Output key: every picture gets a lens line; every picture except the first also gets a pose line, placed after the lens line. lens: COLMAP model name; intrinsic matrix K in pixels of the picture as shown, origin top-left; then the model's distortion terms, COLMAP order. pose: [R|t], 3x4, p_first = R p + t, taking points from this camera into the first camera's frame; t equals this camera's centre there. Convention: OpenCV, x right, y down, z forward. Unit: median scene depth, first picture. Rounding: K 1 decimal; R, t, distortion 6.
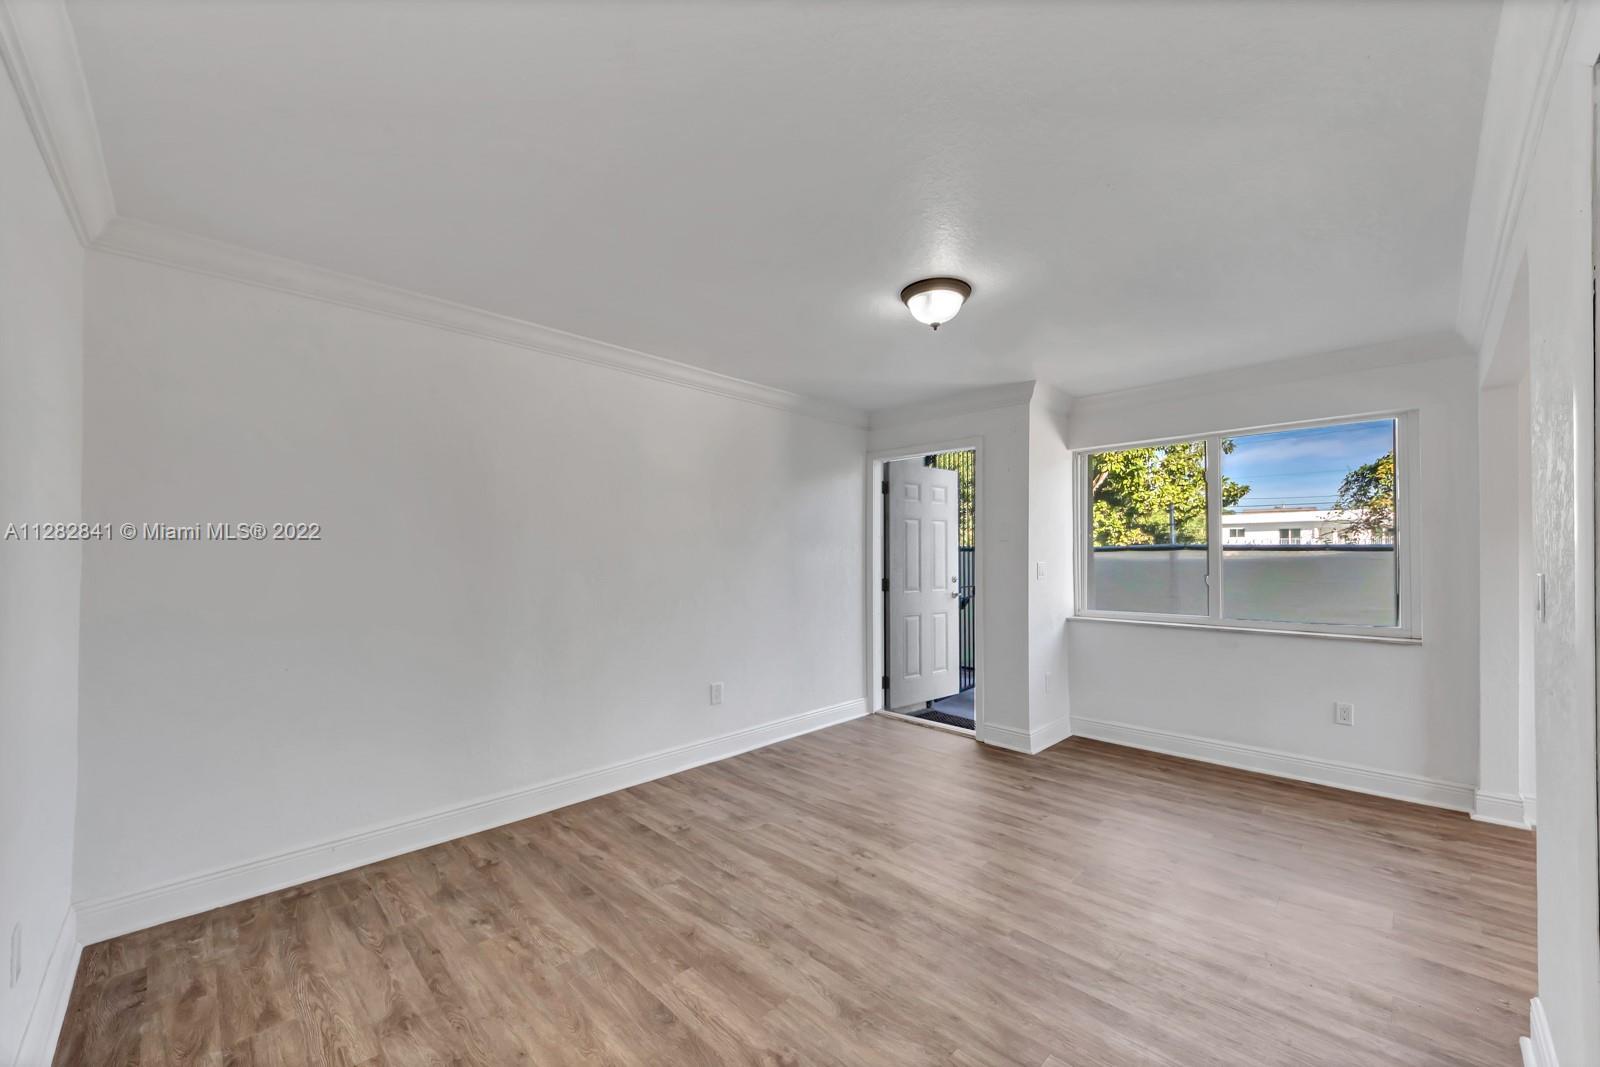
lens RADIAL K [[615.8, 0, 803.1], [0, 615.8, 544.4], [0, 0, 1]] dist [-0.003606, -0.000055]
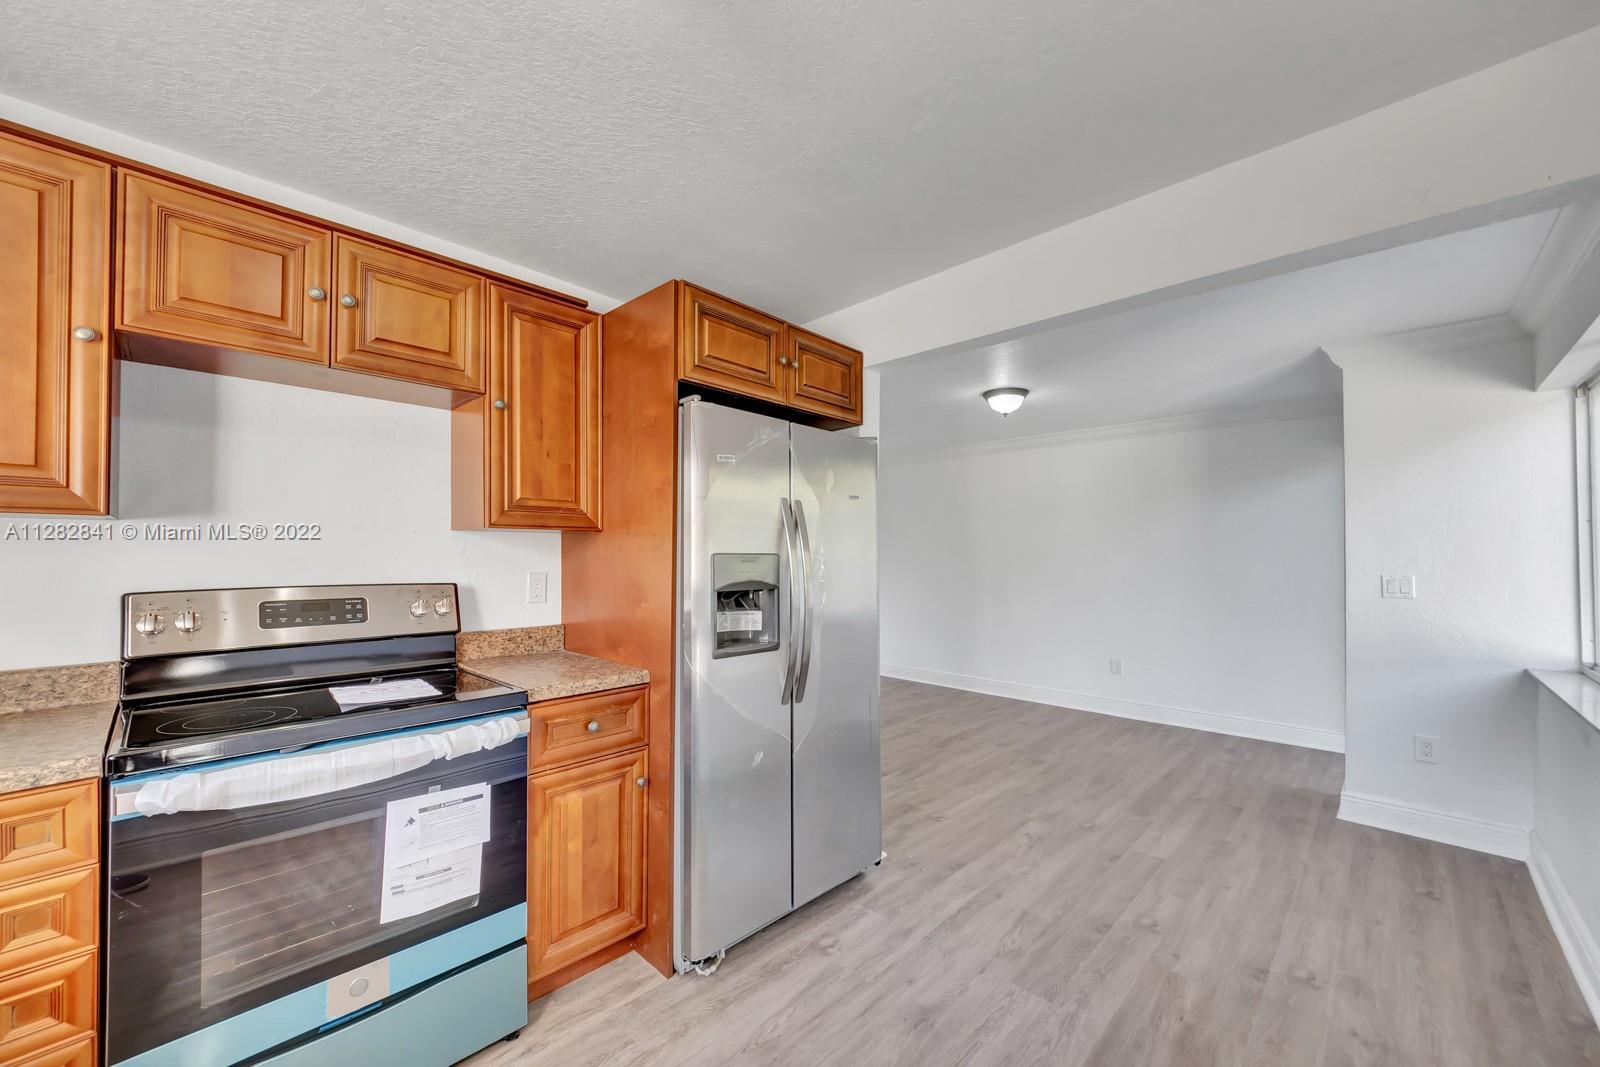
lens RADIAL K [[615.8, 0, 804.5], [0, 615.8, 547.8], [0, 0, 1]] dist [-0.003606, -0.000055]
pose [[0.010266, -0.012670, -0.999867, 1.453766], [0.012535, 0.999843, -0.012541, -0.005442], [0.999869, -0.012404, 0.010423, 0.390798]]
